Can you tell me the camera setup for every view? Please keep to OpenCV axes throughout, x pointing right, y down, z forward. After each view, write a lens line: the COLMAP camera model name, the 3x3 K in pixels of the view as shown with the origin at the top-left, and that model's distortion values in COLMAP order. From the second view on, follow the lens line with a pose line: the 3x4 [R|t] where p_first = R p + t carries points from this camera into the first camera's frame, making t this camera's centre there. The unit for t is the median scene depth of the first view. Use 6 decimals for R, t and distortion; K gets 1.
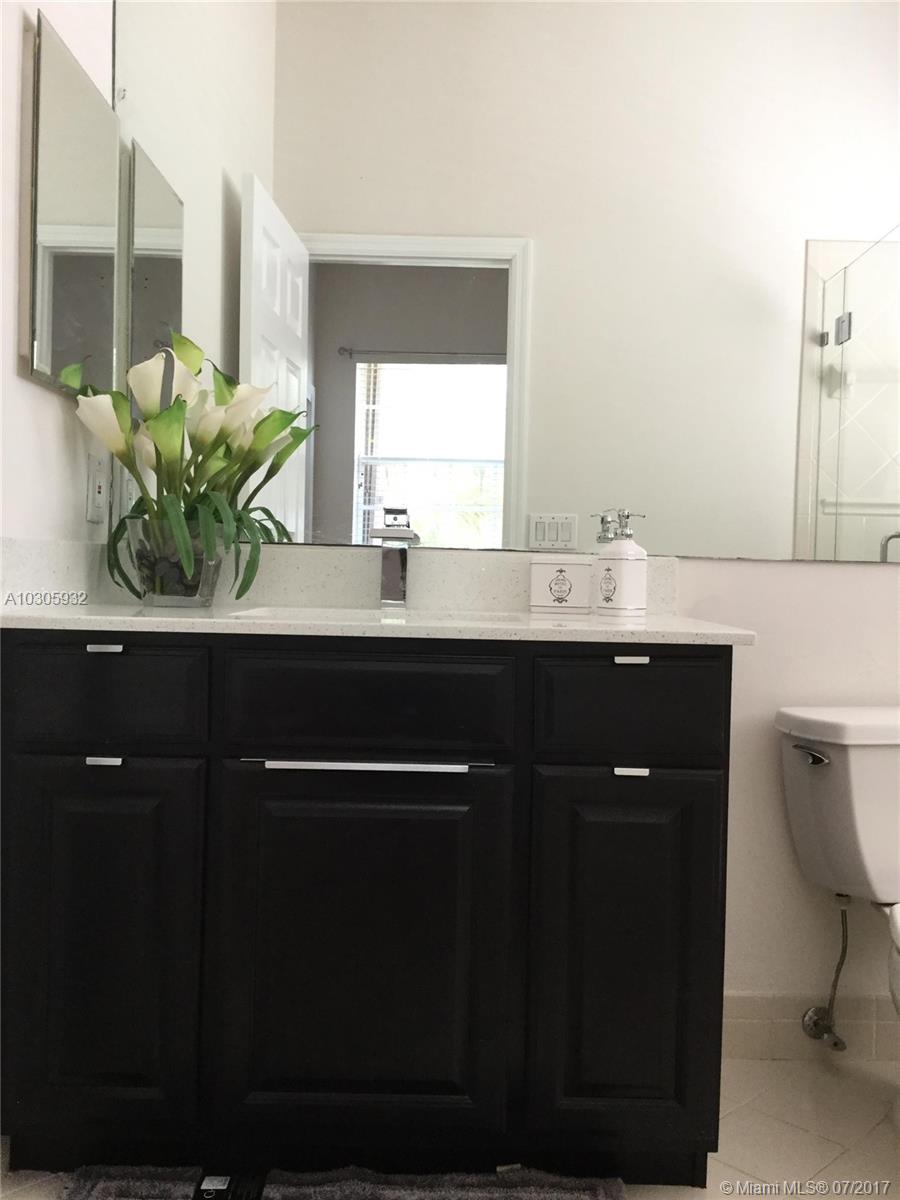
lens RADIAL K [[1099.5, 0, 445.0], [0, 1099.5, 597.7], [0, 0, 1]] dist [0.007763, 0.000000]
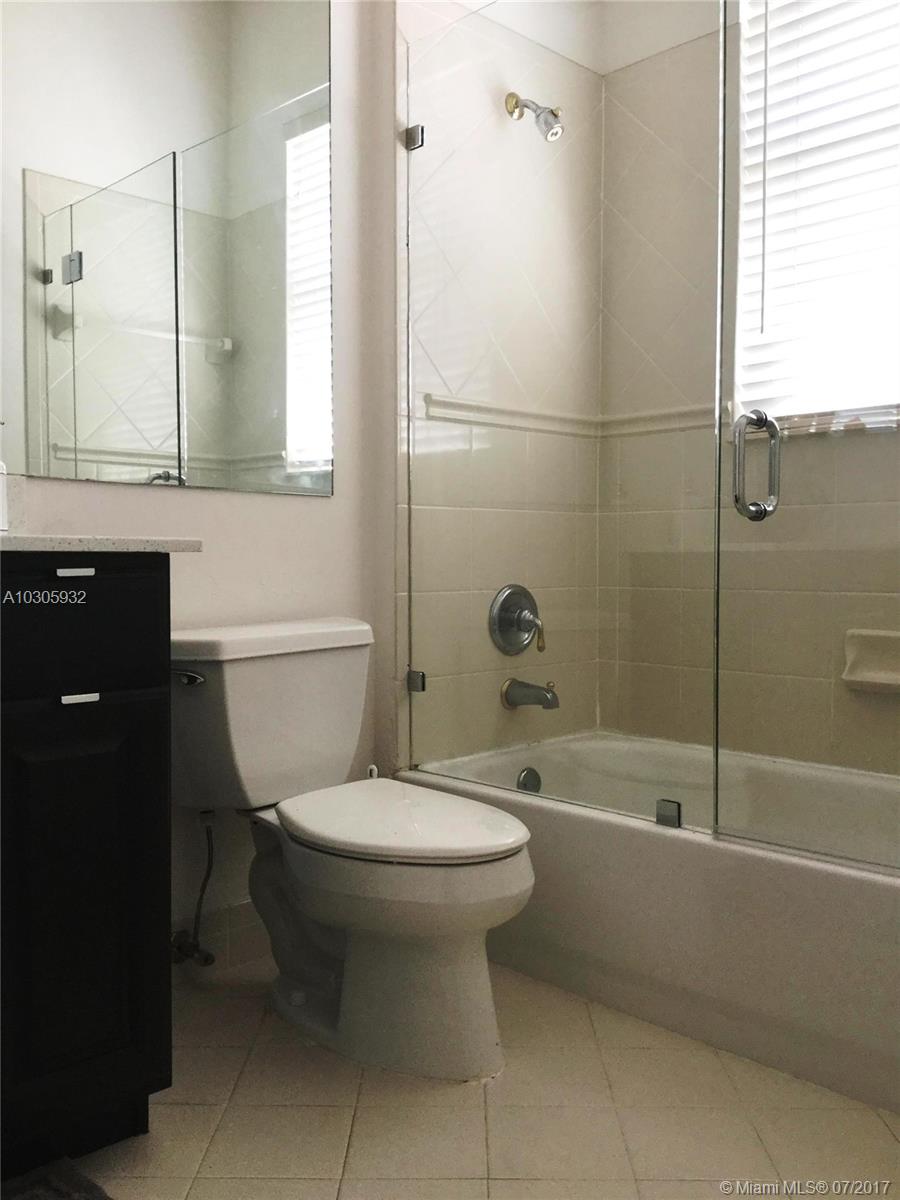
lens RADIAL K [[1099.5, 0, 448.8], [0, 1099.5, 600.3], [0, 0, 1]] dist [0.007763, 0.000000]
pose [[0.709537, -0.052503, 0.702710, -0.182904], [0.034898, 0.998615, 0.039375, 0.041670], [-0.703804, -0.003415, 0.710386, 0.120984]]
